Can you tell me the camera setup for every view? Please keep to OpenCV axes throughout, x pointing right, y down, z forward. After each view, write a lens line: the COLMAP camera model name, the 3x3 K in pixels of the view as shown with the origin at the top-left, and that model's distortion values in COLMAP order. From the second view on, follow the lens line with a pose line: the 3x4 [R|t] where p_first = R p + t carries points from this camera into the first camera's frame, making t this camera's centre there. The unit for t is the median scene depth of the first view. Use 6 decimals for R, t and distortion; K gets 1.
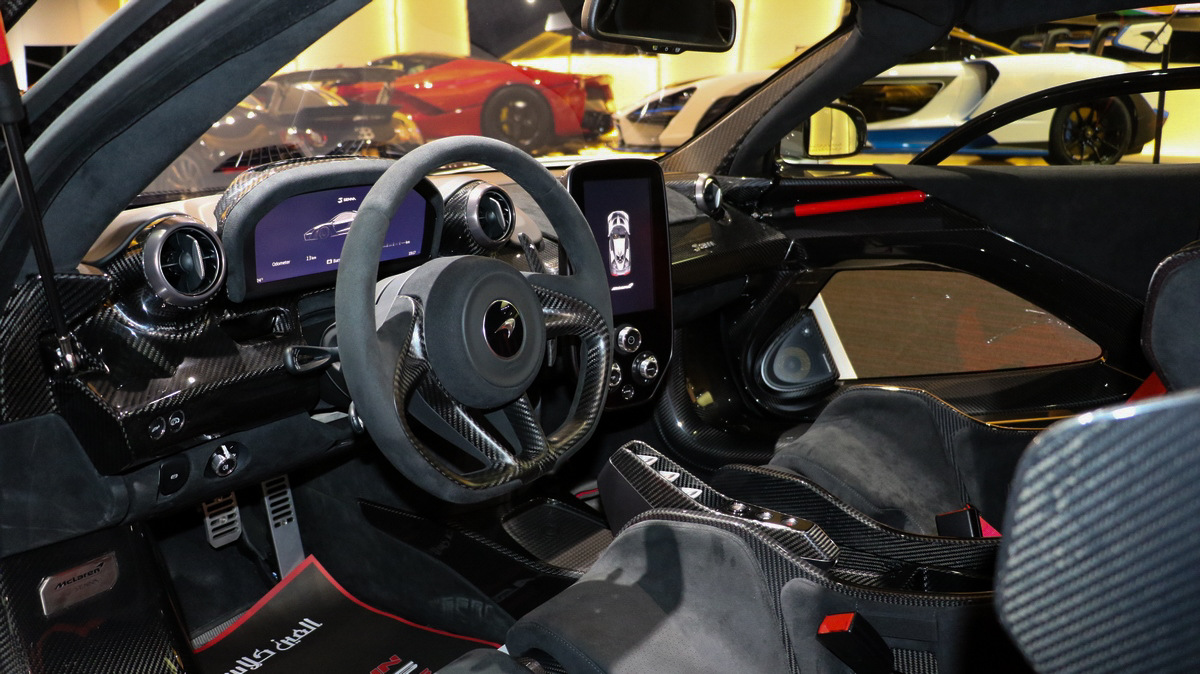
lens RADIAL K [[971.8, 0, 600.0], [0, 971.8, 337.0], [0, 0, 1]] dist [-0.192026, 0.146646]
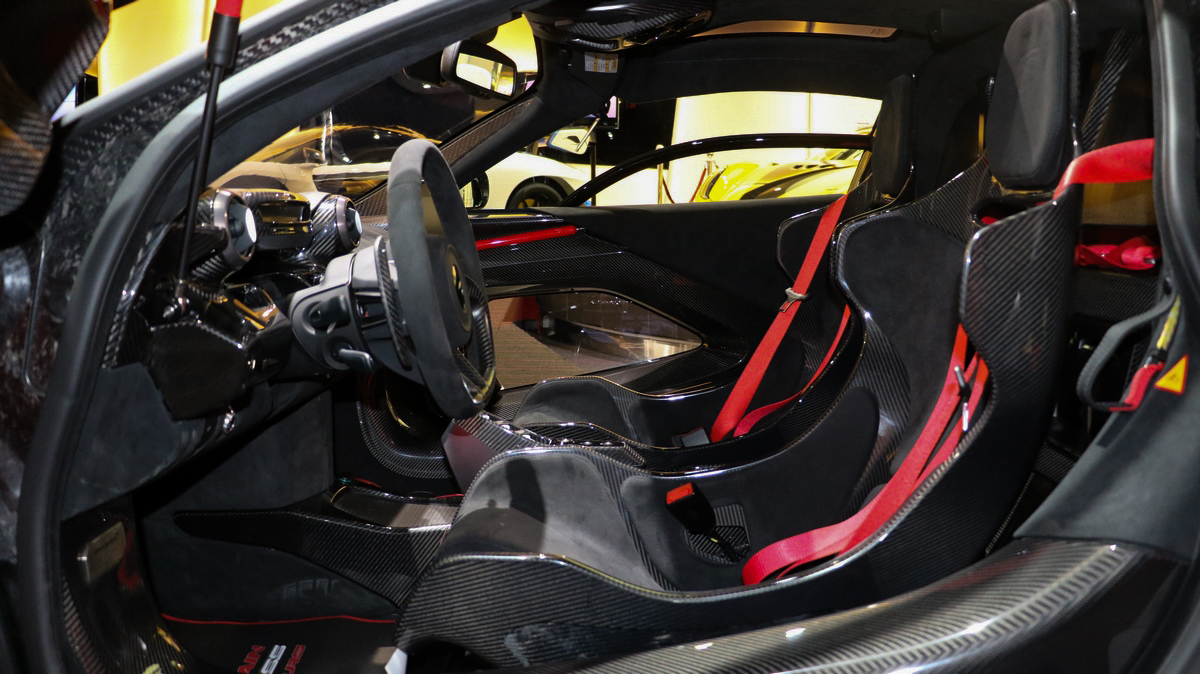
lens RADIAL K [[971.8, 0, 600.0], [0, 971.8, 337.0], [0, 0, 1]] dist [-0.192026, 0.146646]
pose [[0.827208, -0.055385, 0.559160, -0.457099], [0.116770, 0.990349, -0.074653, 0.119422], [-0.549629, 0.127046, 0.825692, -0.106271]]
